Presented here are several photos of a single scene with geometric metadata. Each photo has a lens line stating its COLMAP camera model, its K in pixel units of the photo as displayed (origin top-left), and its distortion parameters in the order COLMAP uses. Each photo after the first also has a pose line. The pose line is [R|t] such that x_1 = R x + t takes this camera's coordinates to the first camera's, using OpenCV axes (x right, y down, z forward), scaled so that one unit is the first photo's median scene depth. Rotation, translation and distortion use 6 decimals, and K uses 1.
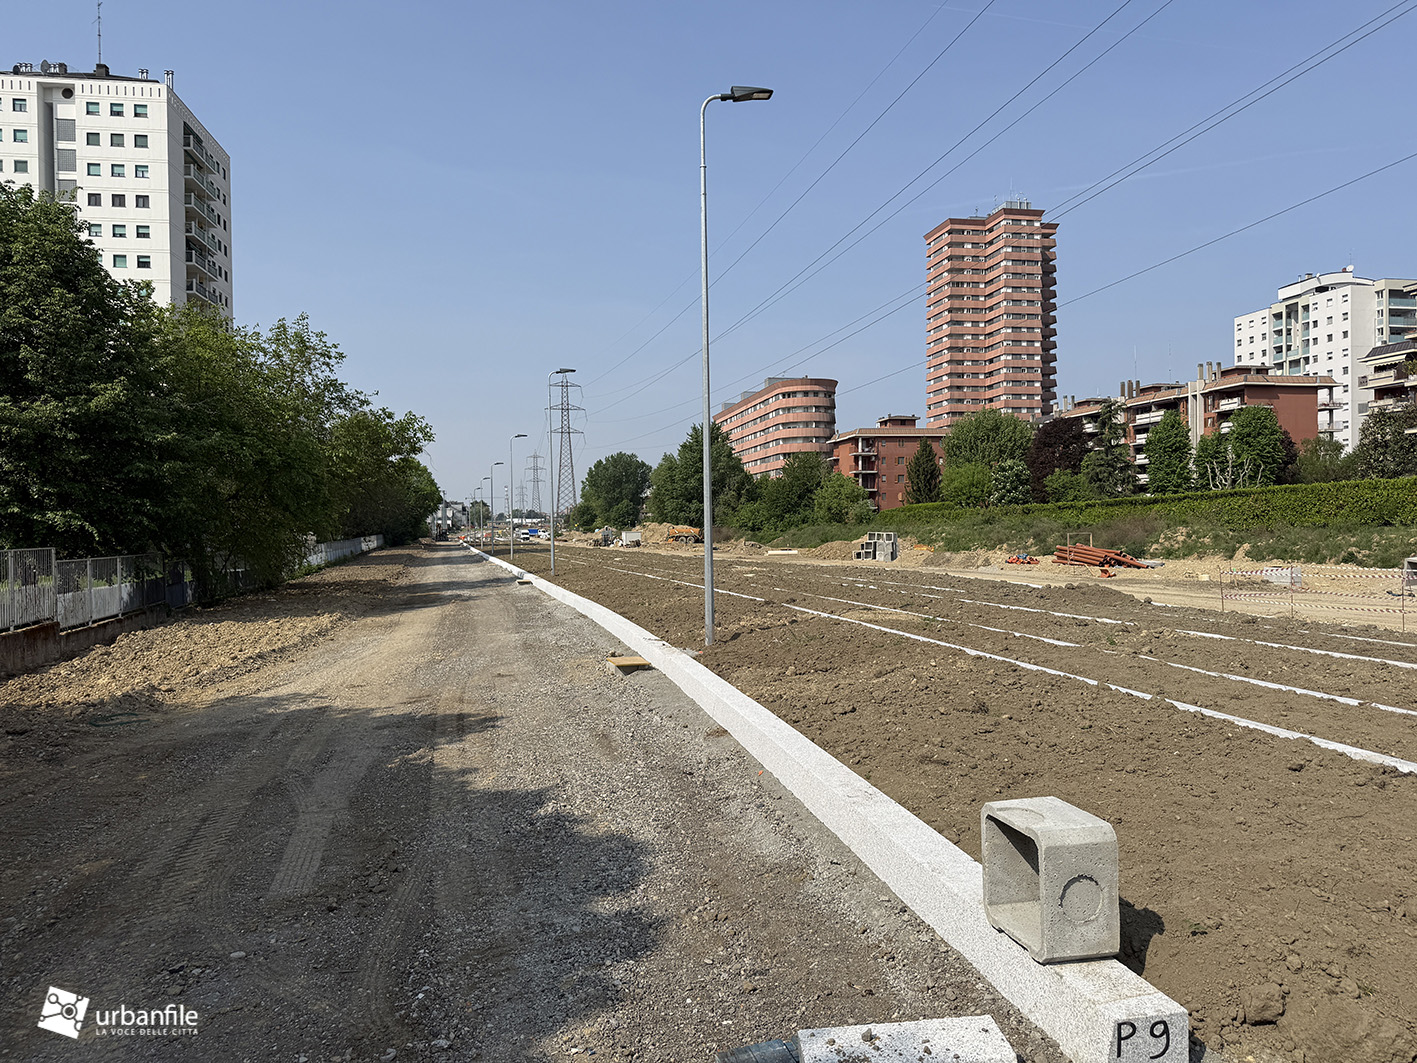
lens RADIAL K [[980.5, 0, 702.8], [0, 980.5, 555.2], [0, 0, 1]] dist [0.045216, -0.055600]
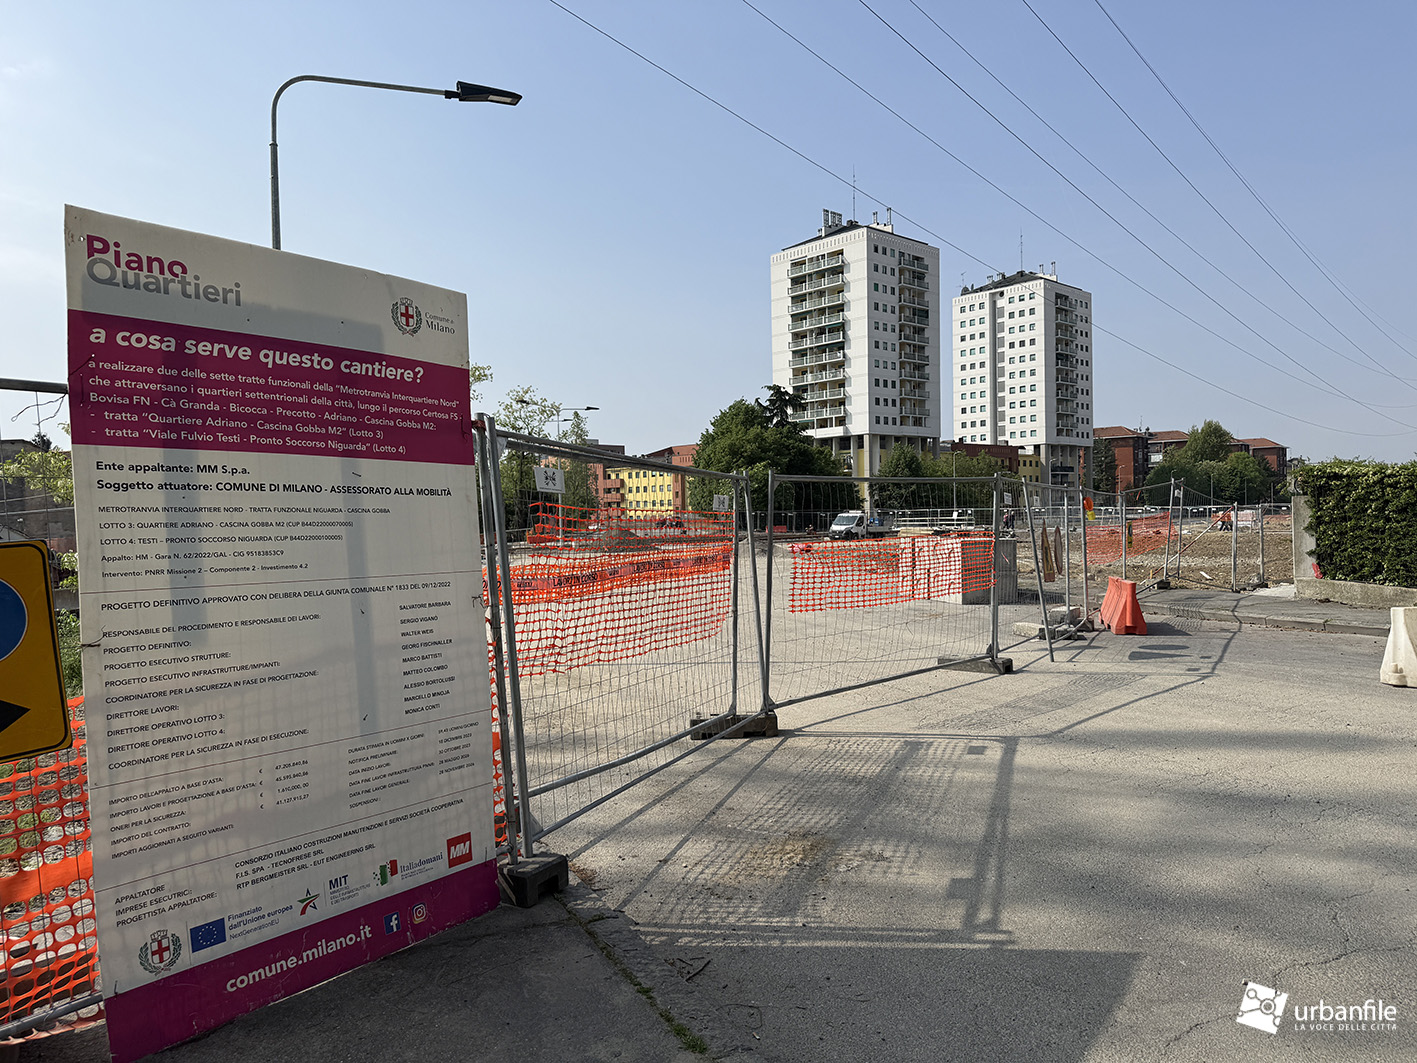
lens RADIAL K [[980.5, 0, 685.3], [0, 980.5, 557.7], [0, 0, 1]] dist [0.045216, -0.055600]
pose [[0.551079, 0.032187, -0.833832, 0.427028], [-0.005566, 0.999375, 0.034898, 0.005298], [0.834435, -0.014590, 0.550913, -0.405181]]
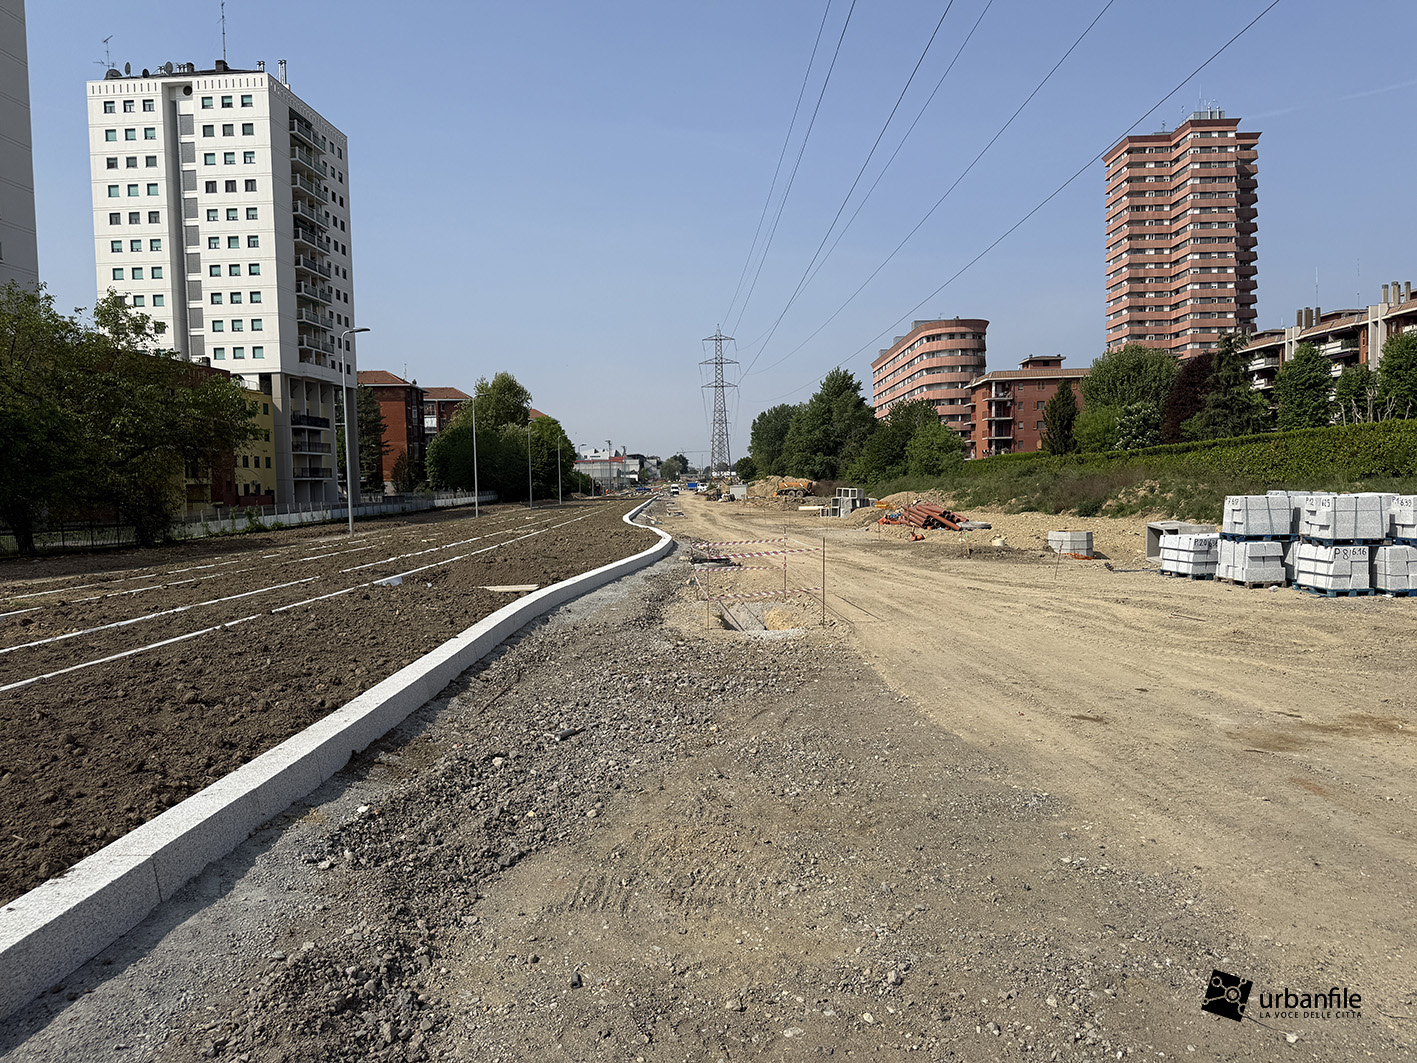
lens RADIAL K [[980.5, 0, 704.5], [0, 980.5, 532.5], [0, 0, 1]] dist [0.045216, -0.055600]
pose [[0.976318, 0.003179, -0.216319, 0.094893], [0.002706, 0.999634, 0.026906, -0.002212], [0.216326, -0.026854, 0.975952, 0.021427]]
